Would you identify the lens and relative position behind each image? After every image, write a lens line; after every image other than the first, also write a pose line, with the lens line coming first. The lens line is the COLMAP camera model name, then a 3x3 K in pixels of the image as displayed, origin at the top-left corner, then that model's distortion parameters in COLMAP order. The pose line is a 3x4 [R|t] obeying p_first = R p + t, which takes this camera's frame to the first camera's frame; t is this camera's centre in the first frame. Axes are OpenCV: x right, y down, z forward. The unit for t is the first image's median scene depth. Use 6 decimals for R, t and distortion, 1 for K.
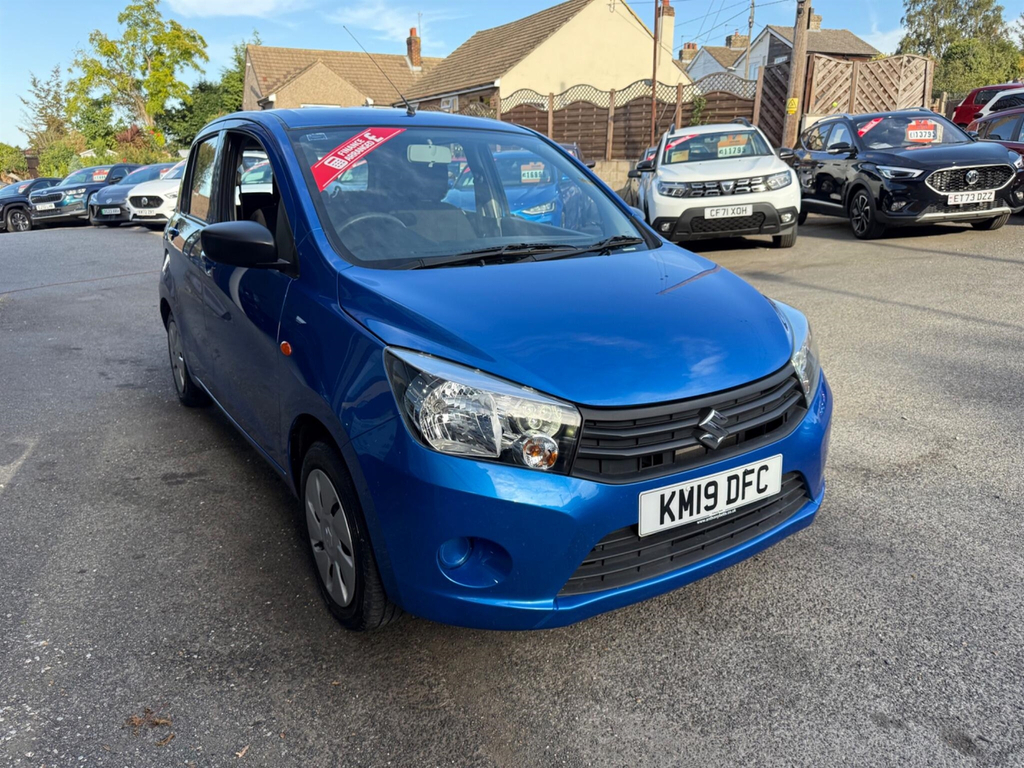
lens RADIAL K [[723.3, 0, 513.7], [0, 723.3, 369.7], [0, 0, 1]] dist [-0.008432, -0.000207]
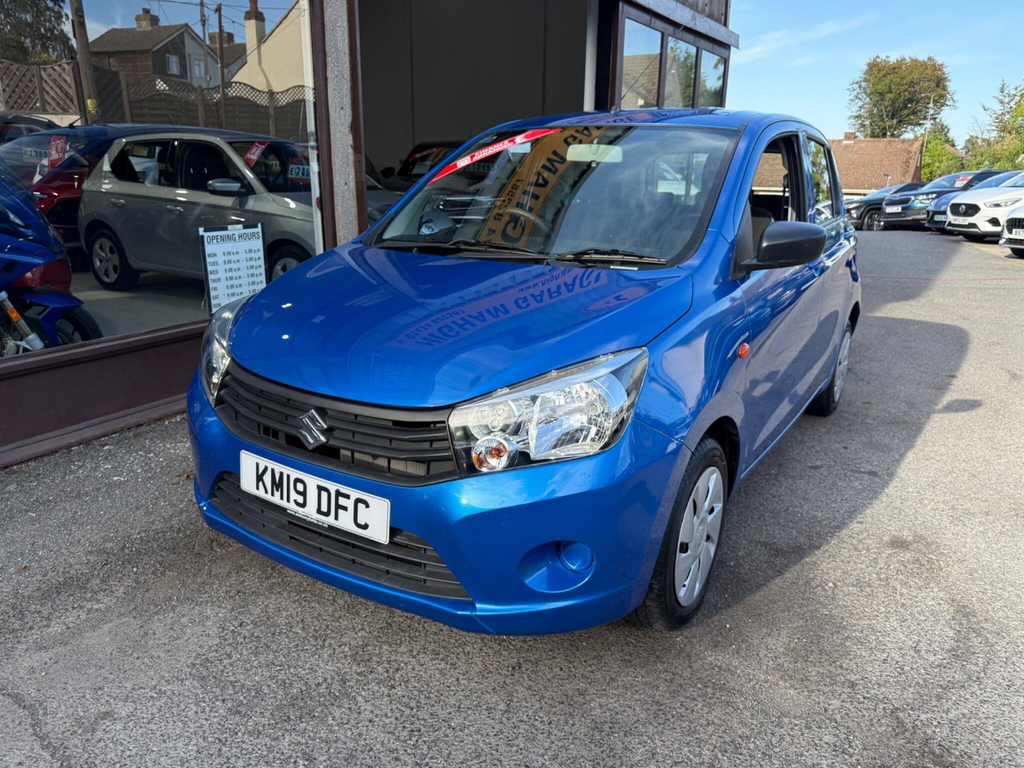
lens RADIAL K [[710.9, 0, 512.0], [0, 710.9, 384.0], [0, 0, 1]] dist [-0.000939, -0.000858]
pose [[0.454157, 0.267595, -0.849785, 1.165105], [-0.255477, 0.952886, 0.163524, -0.197473], [0.853506, 0.142835, 0.501124, 0.717905]]
